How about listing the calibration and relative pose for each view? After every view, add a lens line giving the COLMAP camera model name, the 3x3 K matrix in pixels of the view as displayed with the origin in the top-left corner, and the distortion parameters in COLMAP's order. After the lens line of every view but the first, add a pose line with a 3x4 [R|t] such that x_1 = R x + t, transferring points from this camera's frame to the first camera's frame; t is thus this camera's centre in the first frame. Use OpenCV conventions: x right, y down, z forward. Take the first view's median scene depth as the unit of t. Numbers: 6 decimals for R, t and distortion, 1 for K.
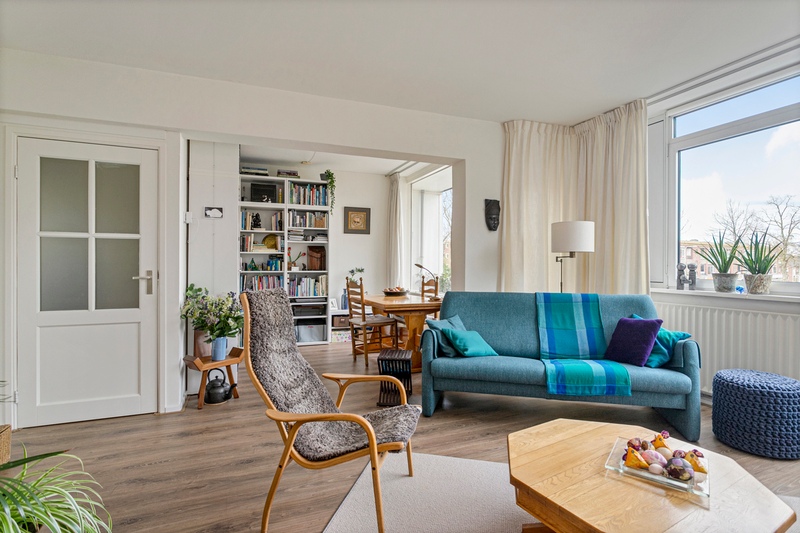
lens RADIAL K [[429.4, 0, 401.6], [0, 429.4, 266.2], [0, 0, 1]] dist [-0.000069, -0.000248]
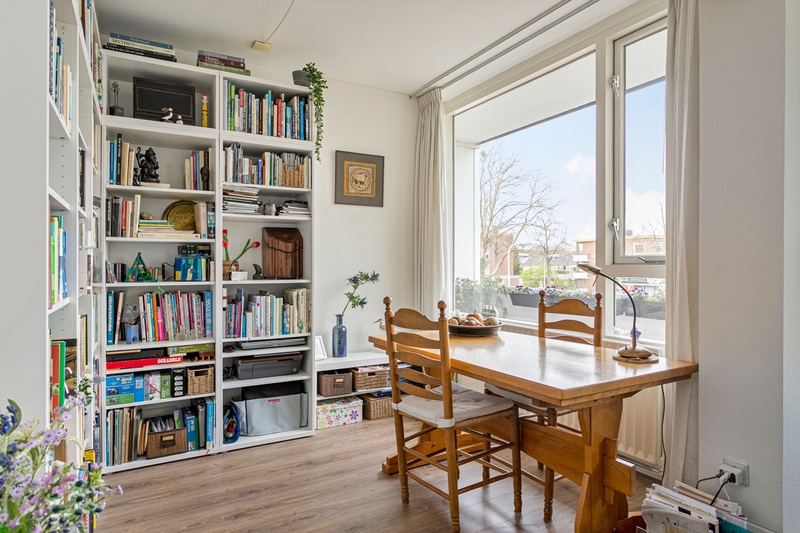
lens RADIAL K [[477.1, 0, 400.1], [0, 477.1, 266.5], [0, 0, 1]] dist [-0.015044, 0.004049]
pose [[0.988953, -0.006301, 0.148097, -0.154314], [0.005975, 0.999979, 0.002649, -0.004527], [-0.148110, -0.001734, 0.988969, 0.477349]]
